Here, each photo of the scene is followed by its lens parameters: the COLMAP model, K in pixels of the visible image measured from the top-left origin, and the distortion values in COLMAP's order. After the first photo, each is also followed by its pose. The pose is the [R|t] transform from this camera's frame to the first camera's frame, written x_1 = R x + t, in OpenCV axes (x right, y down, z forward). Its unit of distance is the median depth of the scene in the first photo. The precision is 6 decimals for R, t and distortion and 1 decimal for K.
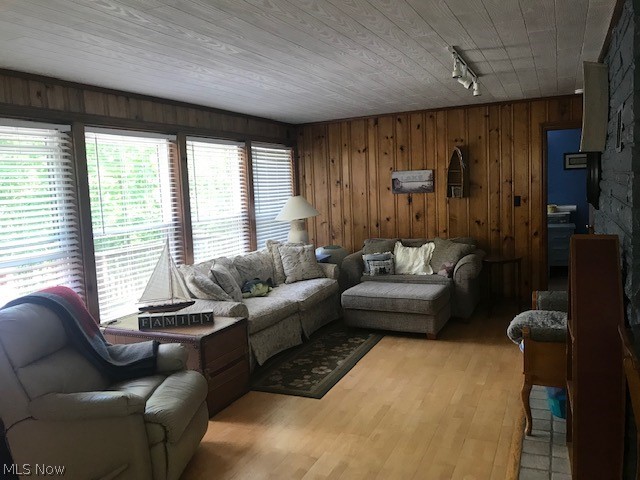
lens RADIAL K [[538.5, 0, 320.0], [0, 538.5, 240.0], [0, 0, 1]] dist [0.045881, -0.005211]
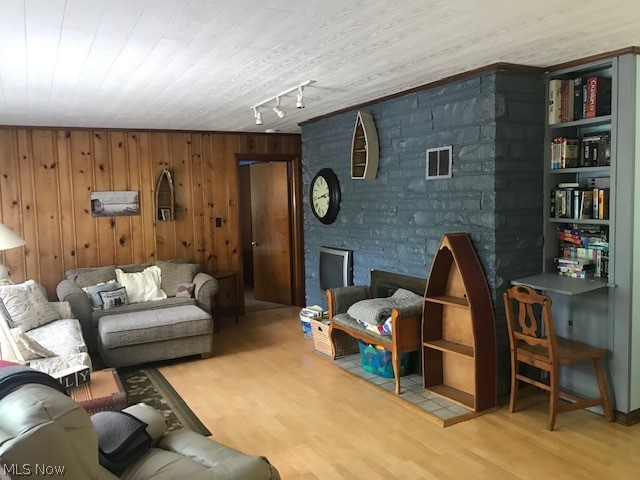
lens RADIAL K [[538.5, 0, 320.0], [0, 538.5, 240.0], [0, 0, 1]] dist [0.045881, -0.005211]
pose [[0.606653, -0.041290, 0.793894, -0.373671], [0.088743, 0.995926, -0.016015, -0.000261], [-0.789998, 0.080168, 0.607845, 0.174325]]
